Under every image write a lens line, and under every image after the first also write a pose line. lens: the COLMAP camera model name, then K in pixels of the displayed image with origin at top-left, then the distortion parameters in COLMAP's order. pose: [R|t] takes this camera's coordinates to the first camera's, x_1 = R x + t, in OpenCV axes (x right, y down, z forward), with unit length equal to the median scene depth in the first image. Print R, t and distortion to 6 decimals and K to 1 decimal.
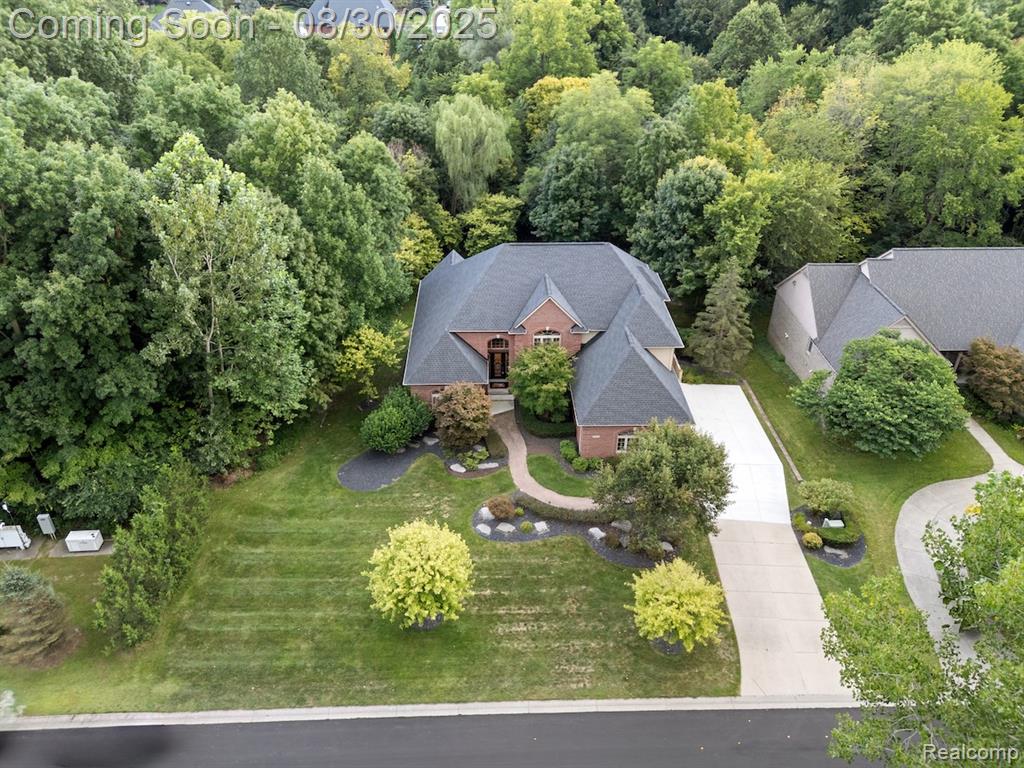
lens RADIAL K [[749.0, 0, 512.0], [0, 749.0, 384.0], [0, 0, 1]] dist [0.073903, -0.064639]
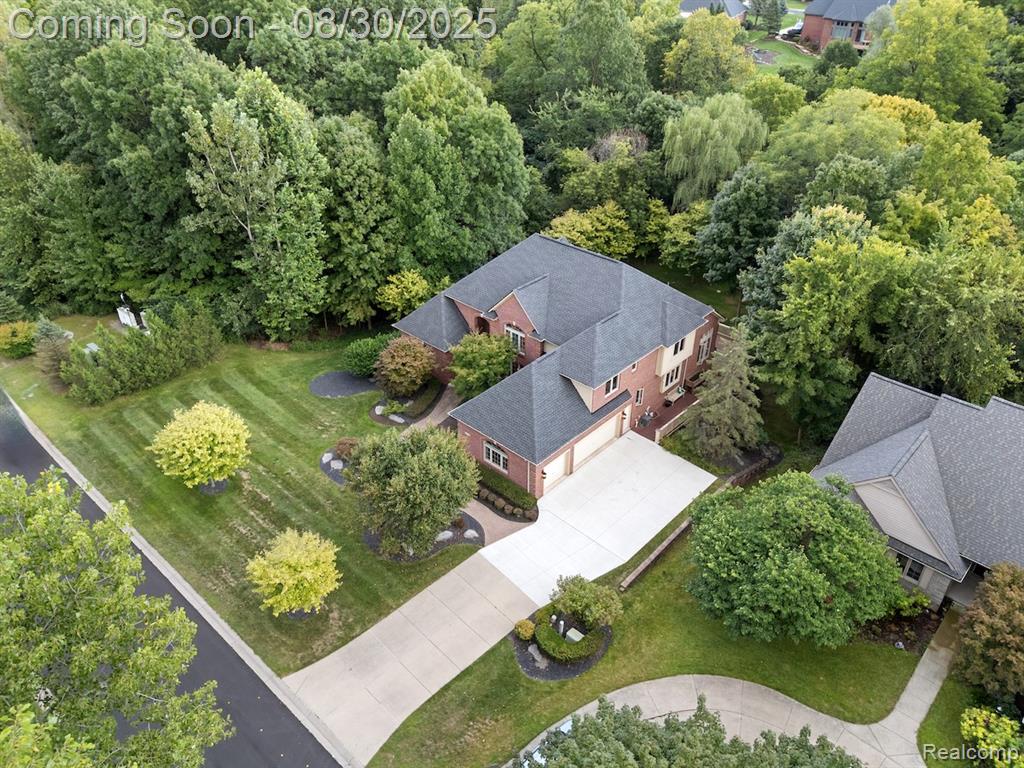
lens RADIAL K [[749.0, 0, 512.0], [0, 749.0, 384.0], [0, 0, 1]] dist [0.073903, -0.064639]
pose [[0.714270, 0.379179, -0.588253, 0.678271], [-0.370394, 0.917962, 0.141964, -0.145088], [0.593824, 0.116485, 0.796118, 0.235260]]
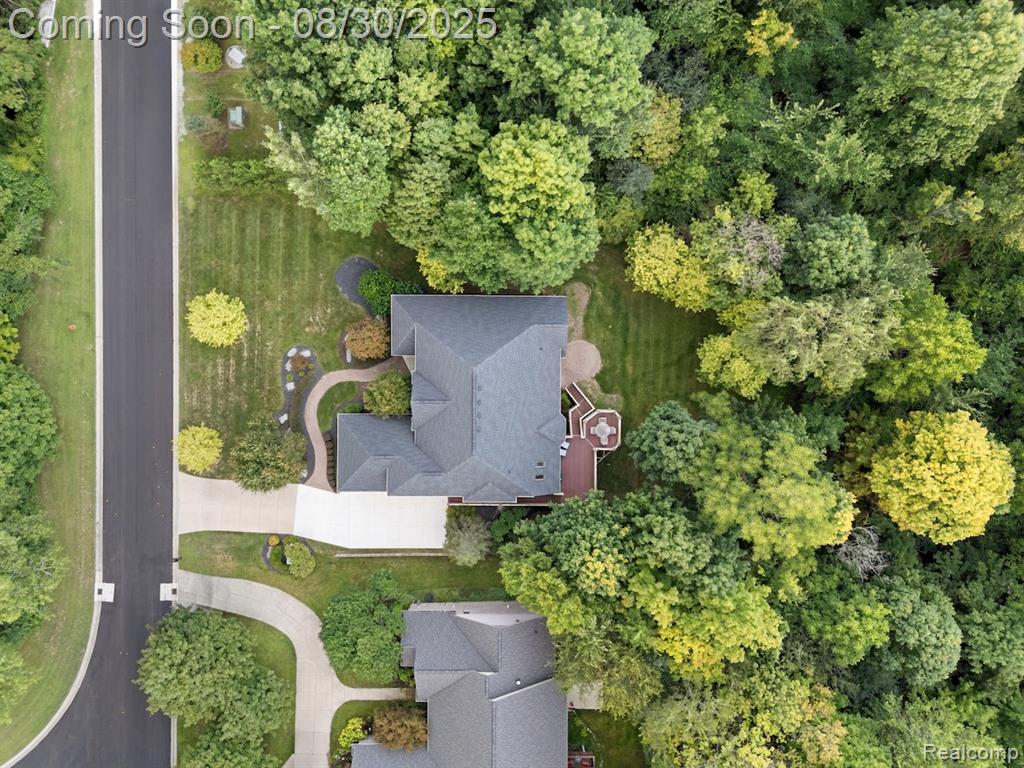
lens RADIAL K [[749.0, 0, 512.0], [0, 749.0, 384.0], [0, 0, 1]] dist [0.073903, -0.064639]
pose [[-0.036416, 0.999322, 0.005436, 0.005730], [-0.539981, -0.024254, 0.841328, -1.331592], [0.840889, 0.027703, 0.540498, 0.441061]]
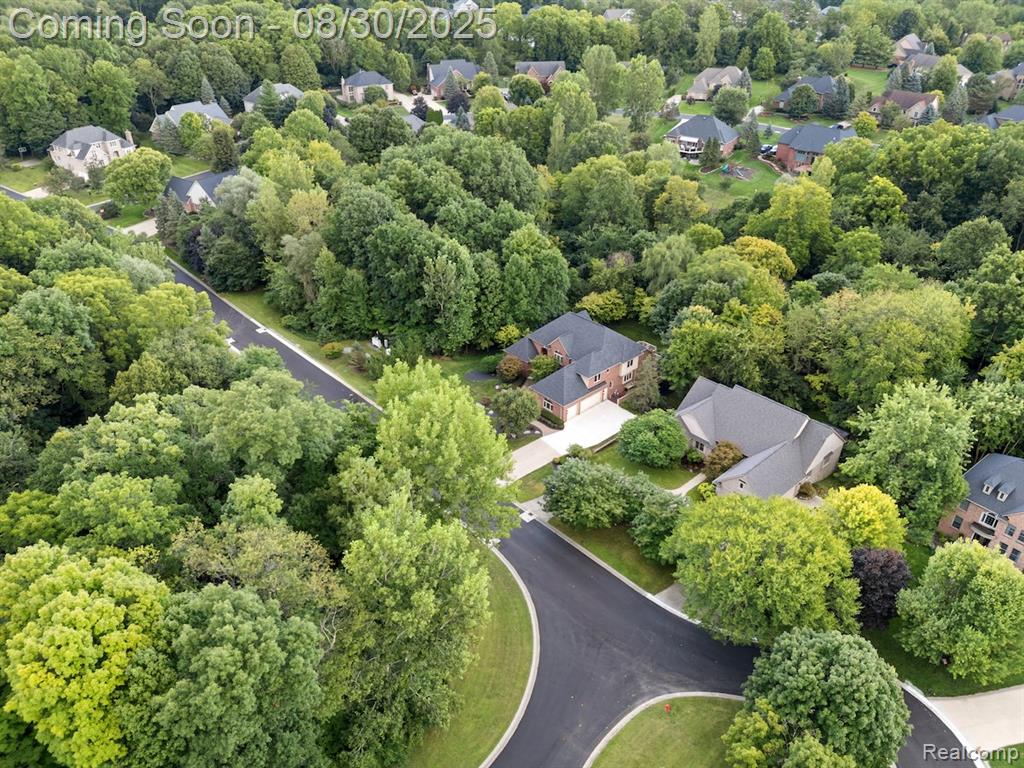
lens RADIAL K [[749.0, 0, 512.0], [0, 749.0, 384.0], [0, 0, 1]] dist [0.073903, -0.064639]
pose [[0.654195, 0.384294, -0.651419, 1.531506], [-0.398352, 0.907221, 0.135151, -0.243906], [0.642919, 0.171080, 0.746584, -0.799375]]
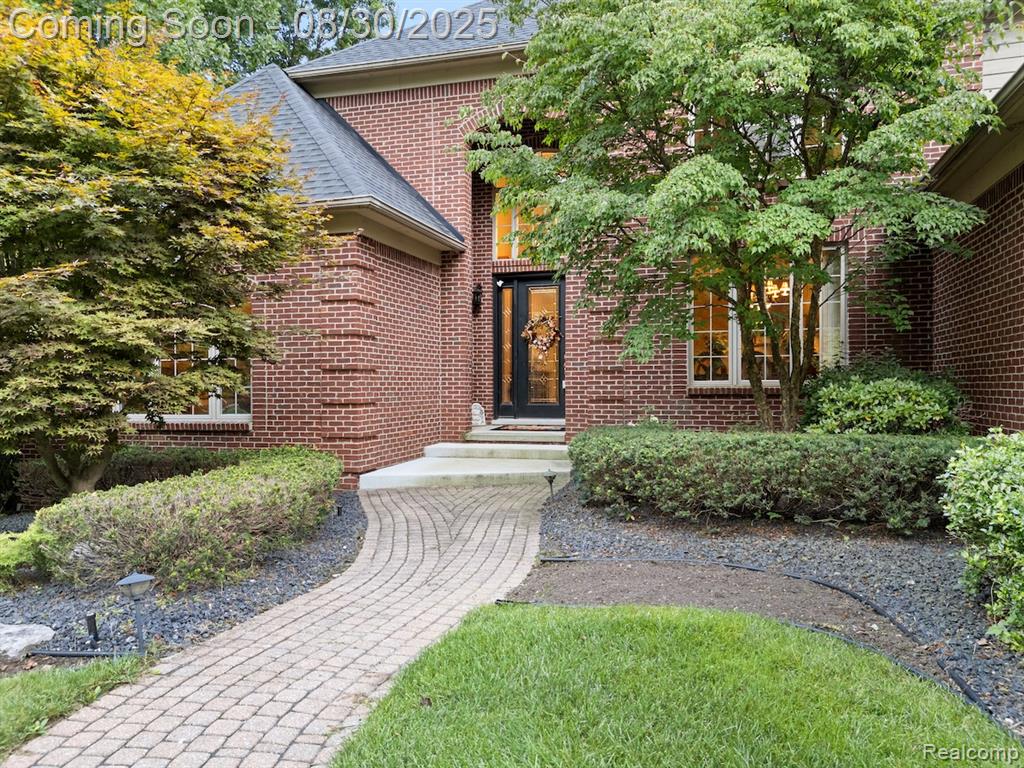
lens RADIAL K [[749.0, 0, 512.0], [0, 749.0, 384.0], [0, 0, 1]] dist [0.073903, -0.064639]
pose [[0.947163, -0.011440, -0.320548, 0.049052], [-0.164551, 0.840503, -0.516214, 0.112029], [0.275327, 0.541686, 0.794211, 0.922555]]
